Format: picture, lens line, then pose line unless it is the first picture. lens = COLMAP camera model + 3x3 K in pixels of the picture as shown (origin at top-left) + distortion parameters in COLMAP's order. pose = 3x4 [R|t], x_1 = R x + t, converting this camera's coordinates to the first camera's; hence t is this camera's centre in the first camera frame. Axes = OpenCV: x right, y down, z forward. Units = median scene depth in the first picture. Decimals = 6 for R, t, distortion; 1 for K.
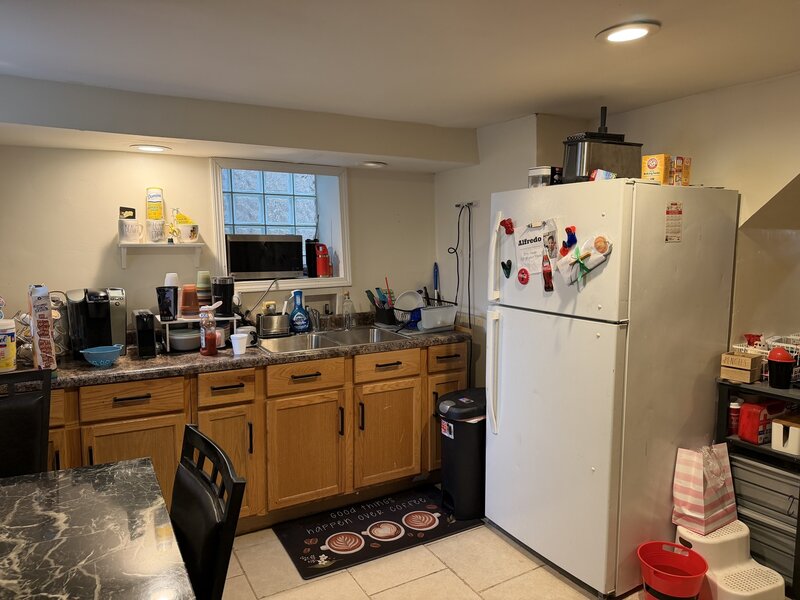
lens RADIAL K [[561.6, 0, 400.8], [0, 561.6, 296.7], [0, 0, 1]] dist [0.087447, -0.140327]
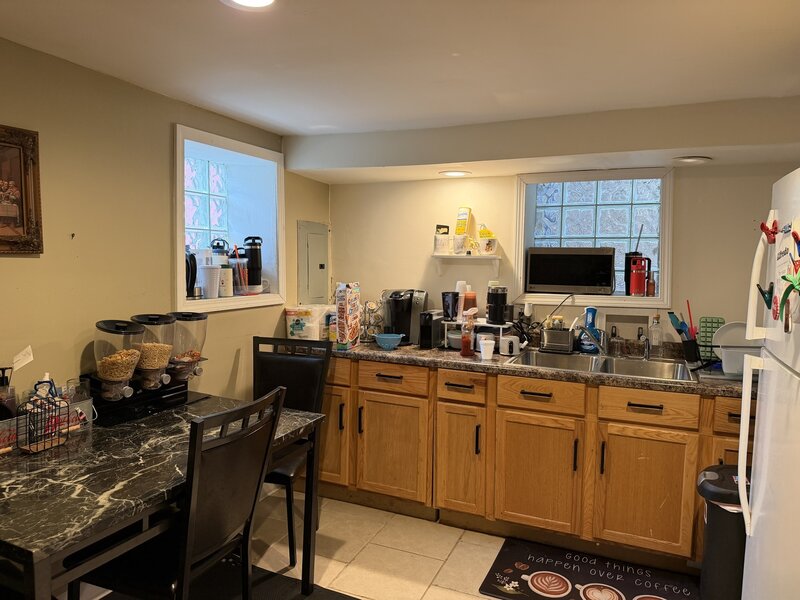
lens RADIAL K [[556.2, 0, 393.2], [0, 556.2, 300.8], [0, 0, 1]] dist [0.111961, -0.189382]
pose [[0.584460, 0.077391, -0.807723, 0.424933], [-0.095214, 0.995105, 0.026449, -0.017803], [0.805817, 0.061448, 0.588968, 0.223510]]
